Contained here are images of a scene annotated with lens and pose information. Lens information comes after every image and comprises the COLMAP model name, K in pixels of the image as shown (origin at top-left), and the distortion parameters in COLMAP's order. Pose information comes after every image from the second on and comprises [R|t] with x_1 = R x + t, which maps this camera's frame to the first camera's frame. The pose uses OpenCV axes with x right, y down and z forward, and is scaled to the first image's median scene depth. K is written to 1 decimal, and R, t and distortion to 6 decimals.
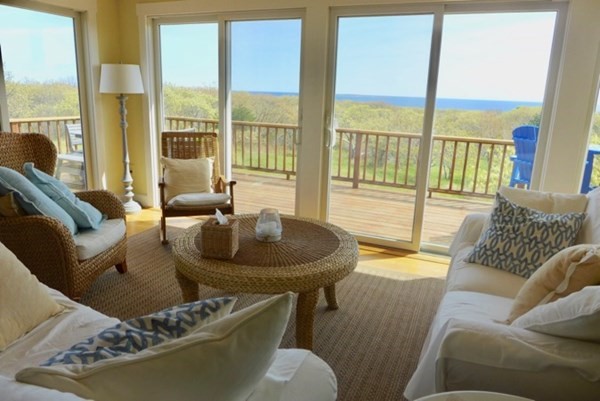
lens RADIAL K [[425.6, 0, 300.0], [0, 425.6, 200.5], [0, 0, 1]] dist [-0.040617, -0.000758]
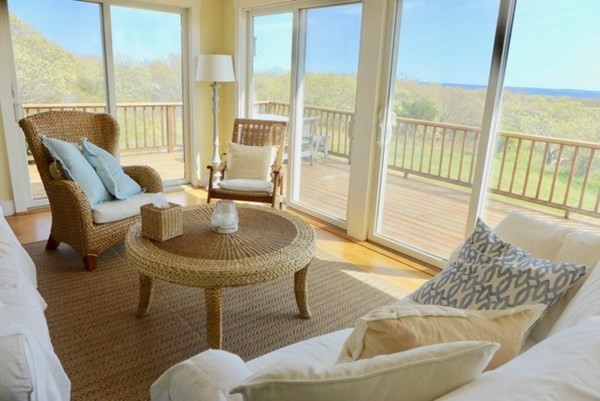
lens RADIAL K [[425.6, 0, 300.0], [0, 425.6, 200.5], [0, 0, 1]] dist [-0.040617, -0.000758]
pose [[0.893985, 0.129387, -0.429010, 0.302146], [-0.120943, 0.991545, 0.047019, -0.027866], [0.431467, 0.009852, 0.902075, 0.112609]]
